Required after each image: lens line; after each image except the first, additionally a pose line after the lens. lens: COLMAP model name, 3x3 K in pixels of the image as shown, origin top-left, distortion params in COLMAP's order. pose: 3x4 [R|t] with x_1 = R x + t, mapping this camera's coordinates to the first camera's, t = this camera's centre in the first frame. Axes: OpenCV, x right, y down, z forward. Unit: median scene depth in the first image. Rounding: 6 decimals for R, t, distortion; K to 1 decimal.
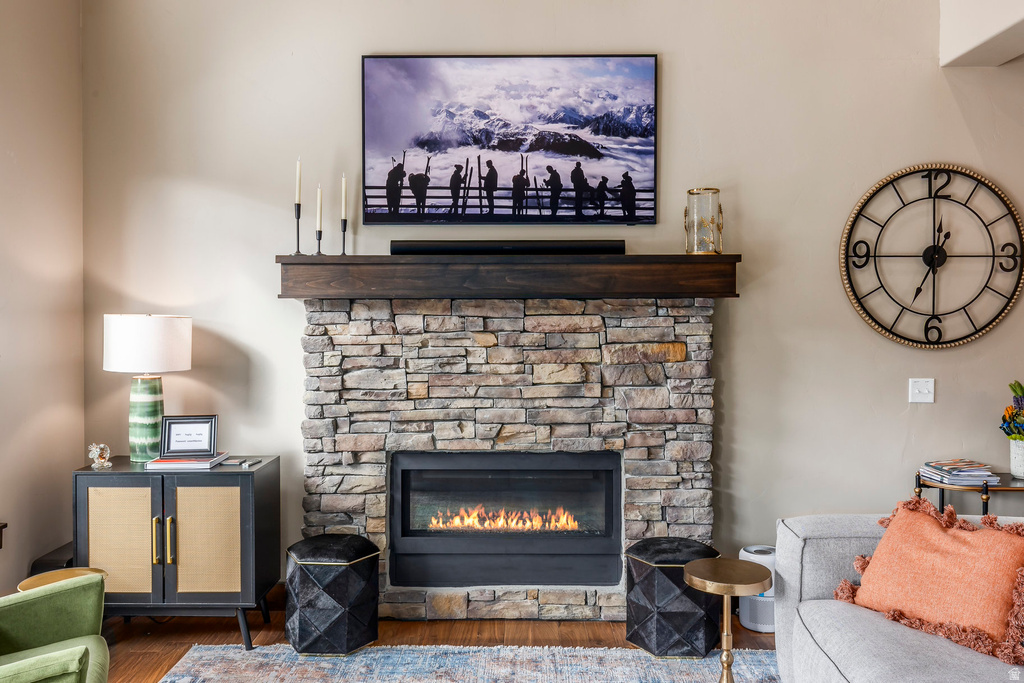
lens RADIAL K [[825.5, 0, 507.6], [0, 825.5, 326.3], [0, 0, 1]] dist [0.006810, 0.002537]
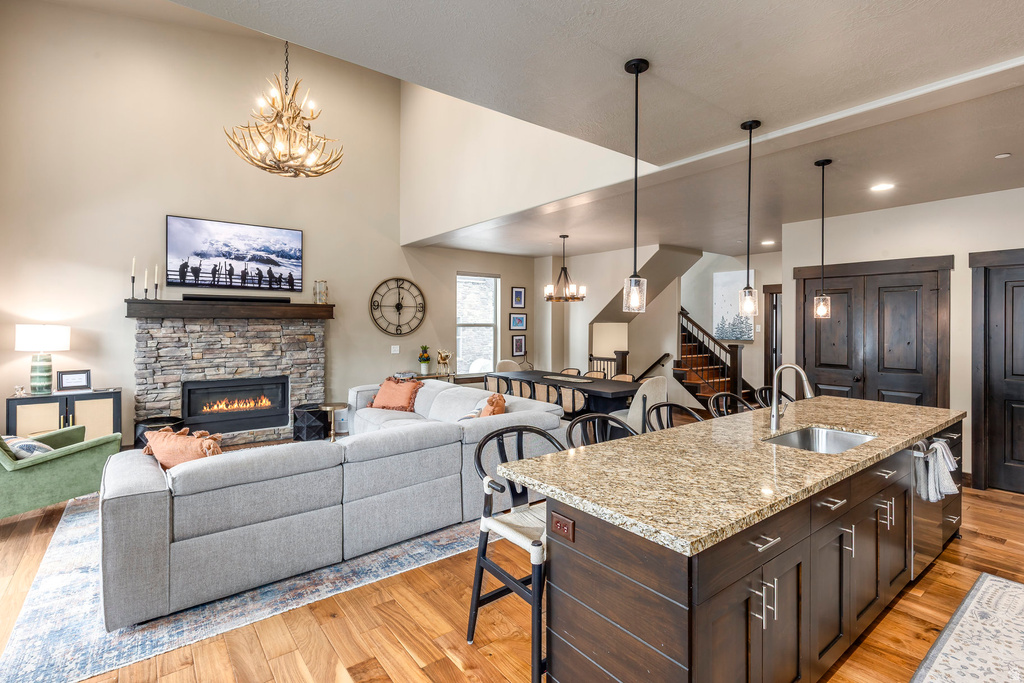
lens RADIAL K [[490.8, 0, 542.7], [0, 490.8, 325.2], [0, 0, 1]] dist [0.007150, -0.000472]
pose [[0.765298, 0.001485, 0.643674, -0.261224], [0.008998, 0.999875, -0.013005, 0.014875], [-0.643613, 0.015744, 0.765189, -0.766614]]
